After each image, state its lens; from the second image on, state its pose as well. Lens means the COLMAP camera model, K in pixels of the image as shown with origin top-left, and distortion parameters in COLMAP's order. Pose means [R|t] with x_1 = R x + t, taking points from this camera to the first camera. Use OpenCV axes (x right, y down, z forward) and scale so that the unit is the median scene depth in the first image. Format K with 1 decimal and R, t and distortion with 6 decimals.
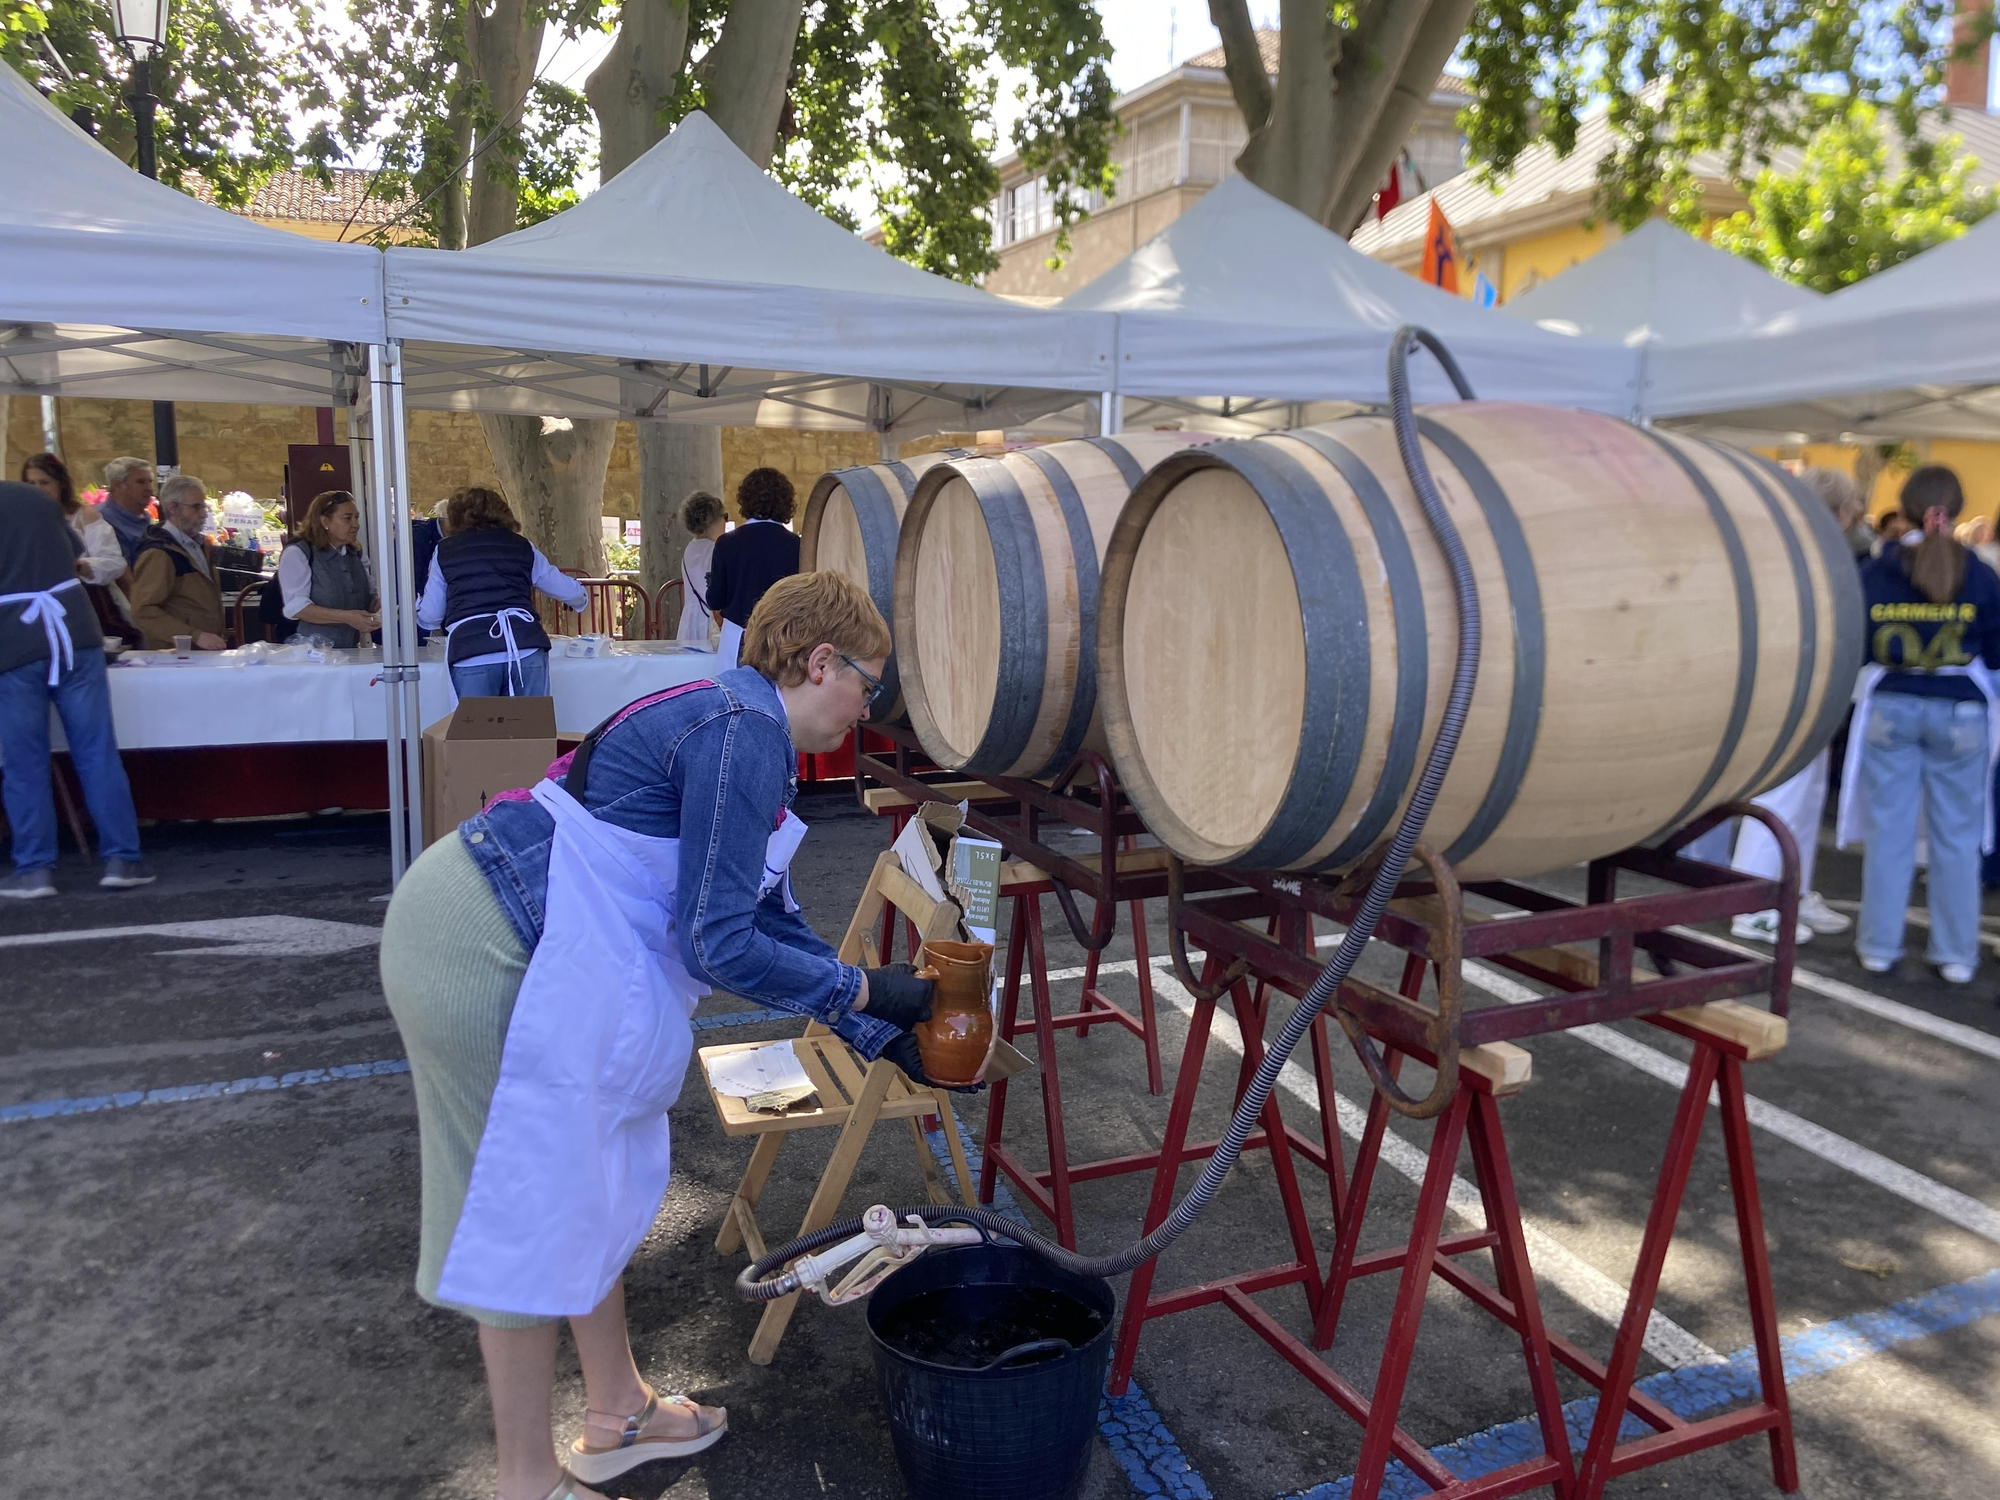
lens RADIAL K [[1524.3, 0, 1000.0], [0, 1524.3, 750.0], [0, 0, 1]] dist [-0.003912, -0.002862]
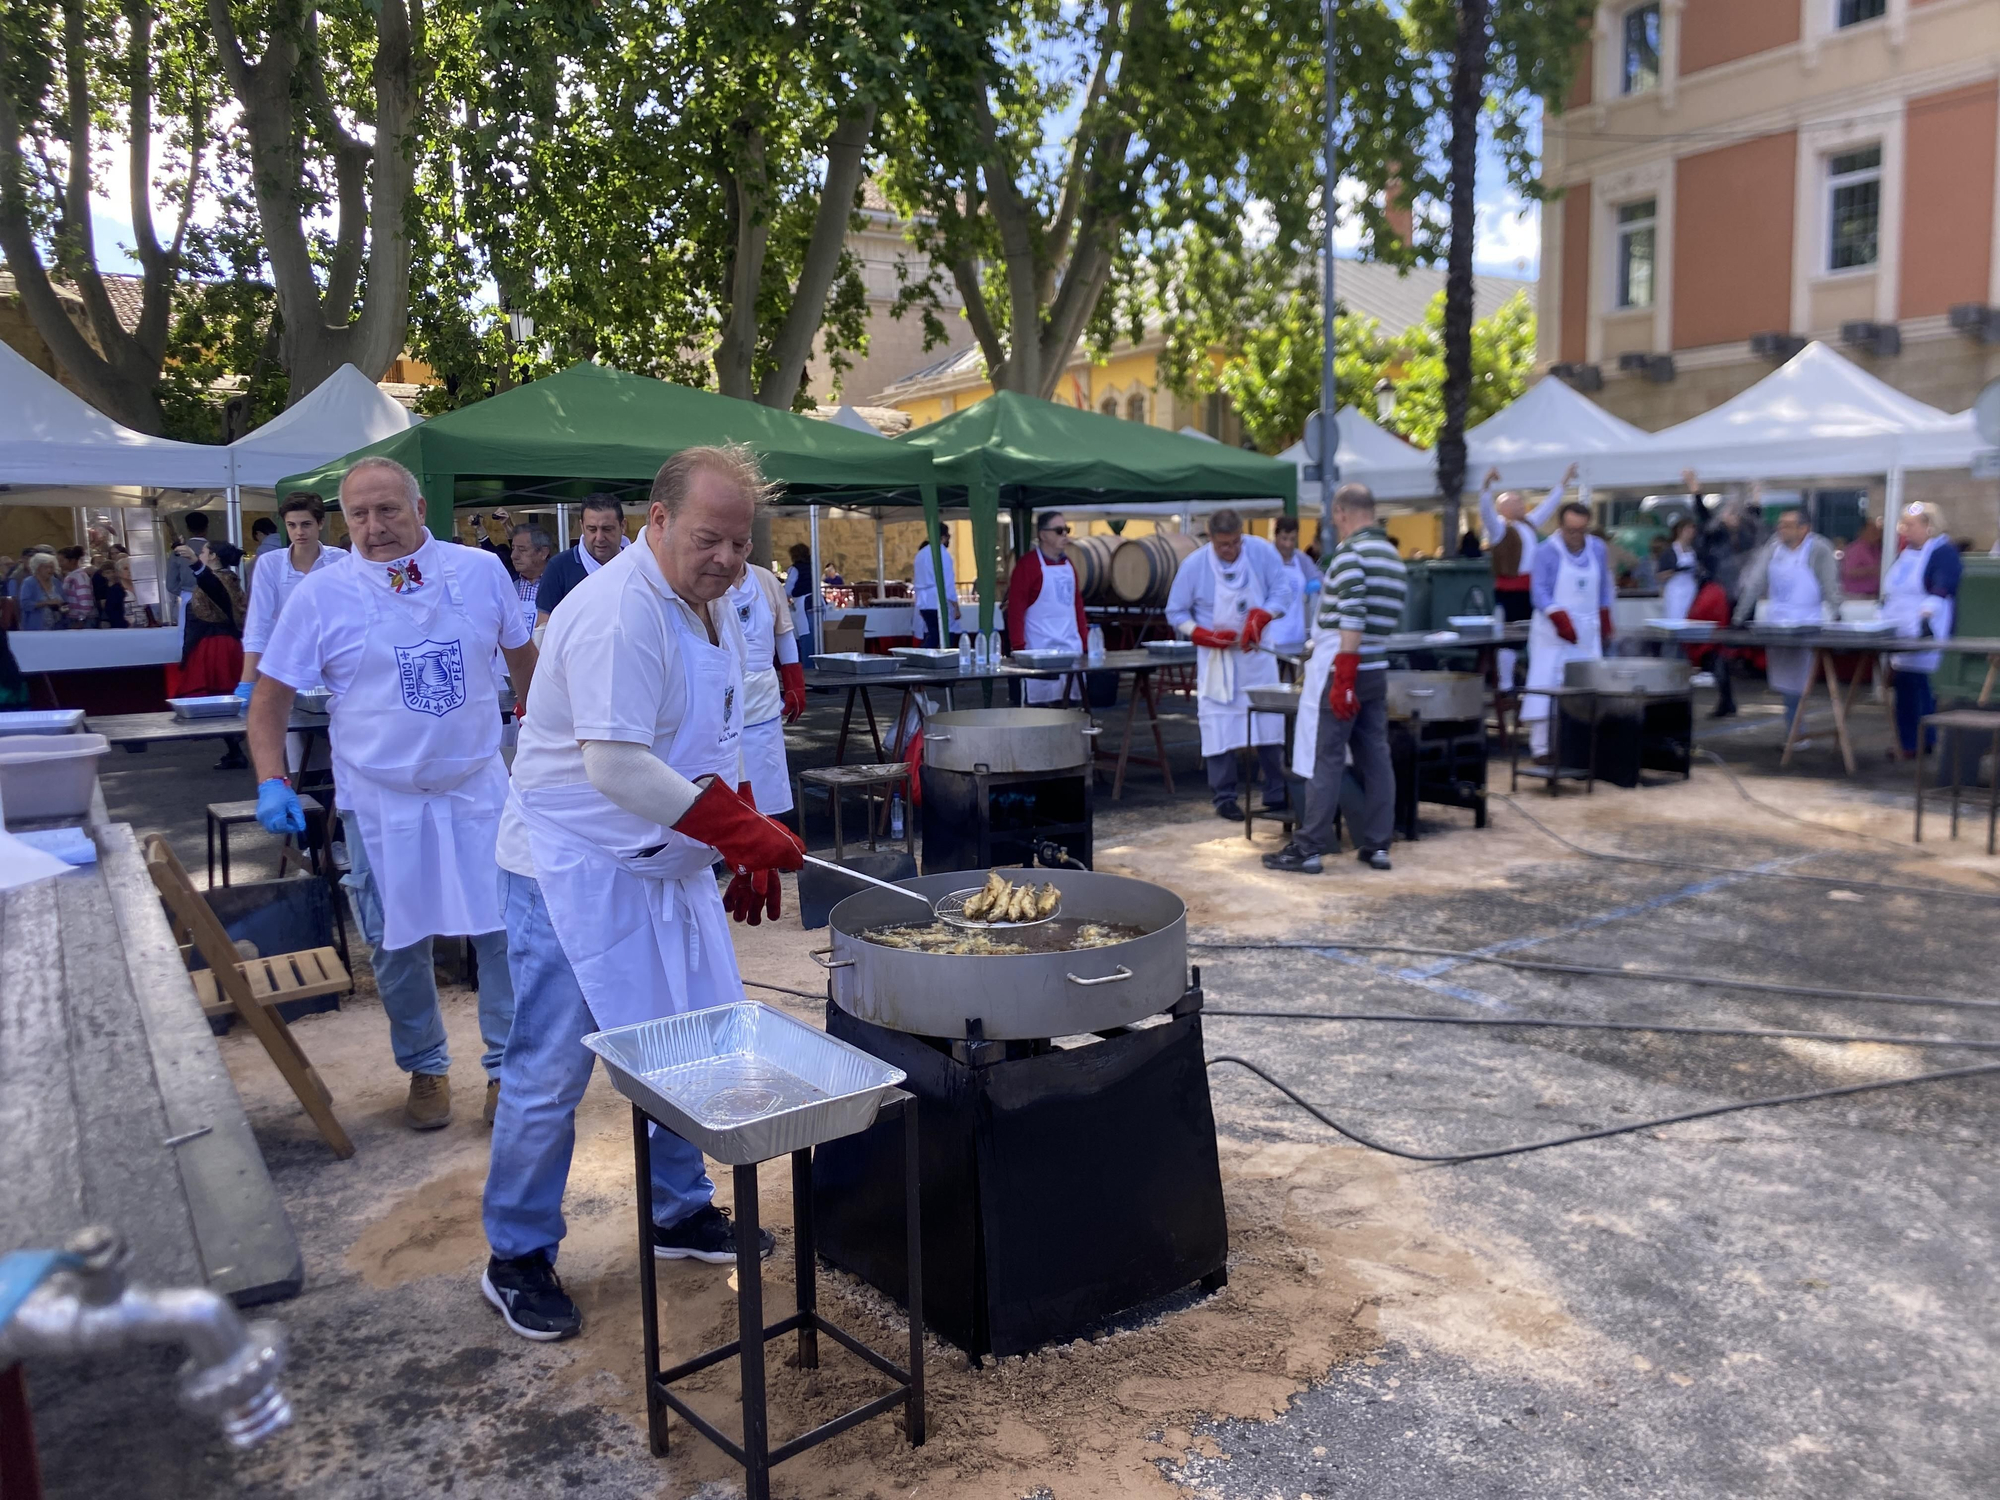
lens RADIAL K [[1524.3, 0, 1000.0], [0, 1524.3, 750.0], [0, 0, 1]] dist [-0.003912, -0.002862]
pose [[0.963132, -0.055725, 0.263195, -0.263818], [0.062735, 0.997862, -0.018298, 0.092108], [-0.261612, 0.034135, 0.964569, -0.618208]]
